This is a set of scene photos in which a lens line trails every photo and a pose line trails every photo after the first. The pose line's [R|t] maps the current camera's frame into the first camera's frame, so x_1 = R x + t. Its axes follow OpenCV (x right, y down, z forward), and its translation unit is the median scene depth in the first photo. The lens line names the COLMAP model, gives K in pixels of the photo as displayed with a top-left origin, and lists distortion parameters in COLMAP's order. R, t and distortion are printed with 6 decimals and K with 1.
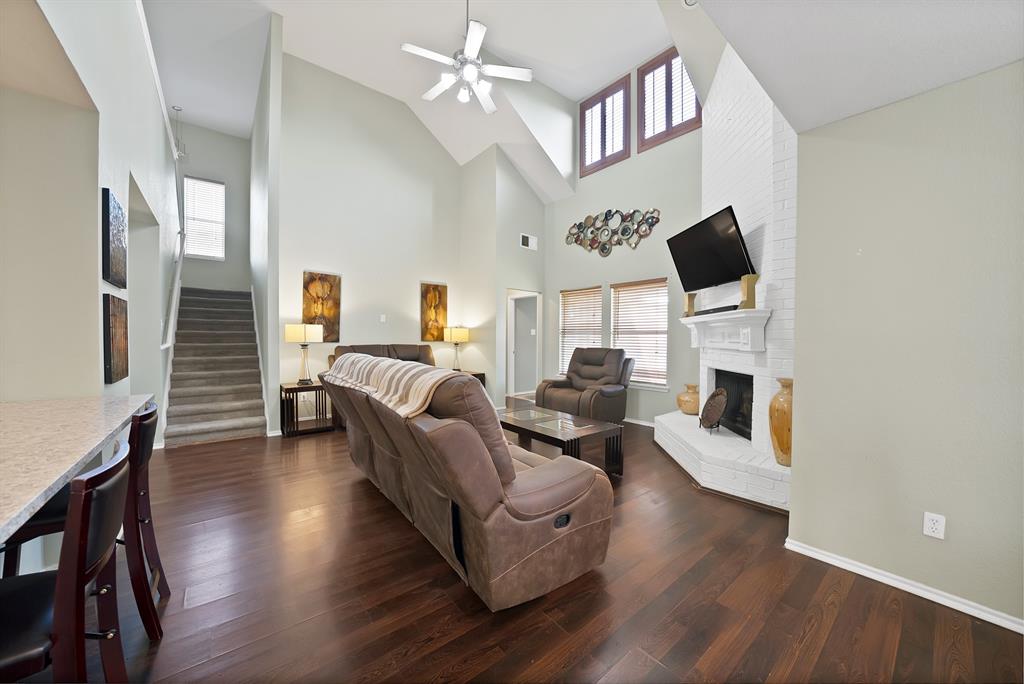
lens RADIAL K [[370.3, 0, 513.8], [0, 370.3, 344.3], [0, 0, 1]] dist [-0.022109, 0.002986]
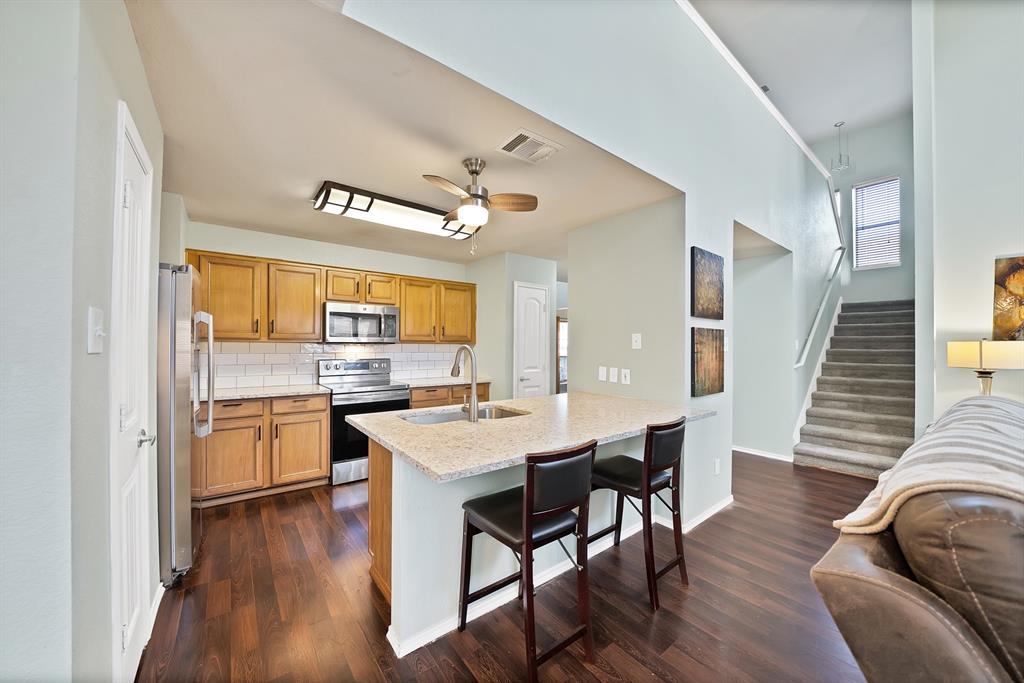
lens RADIAL K [[370.3, 0, 513.8], [0, 370.3, 343.8], [0, 0, 1]] dist [-0.022109, 0.002986]
pose [[-0.025773, -0.011183, -0.999605, 0.096936], [-0.022335, 0.999694, -0.010608, -0.023448], [0.999418, 0.022053, -0.026015, 0.177139]]
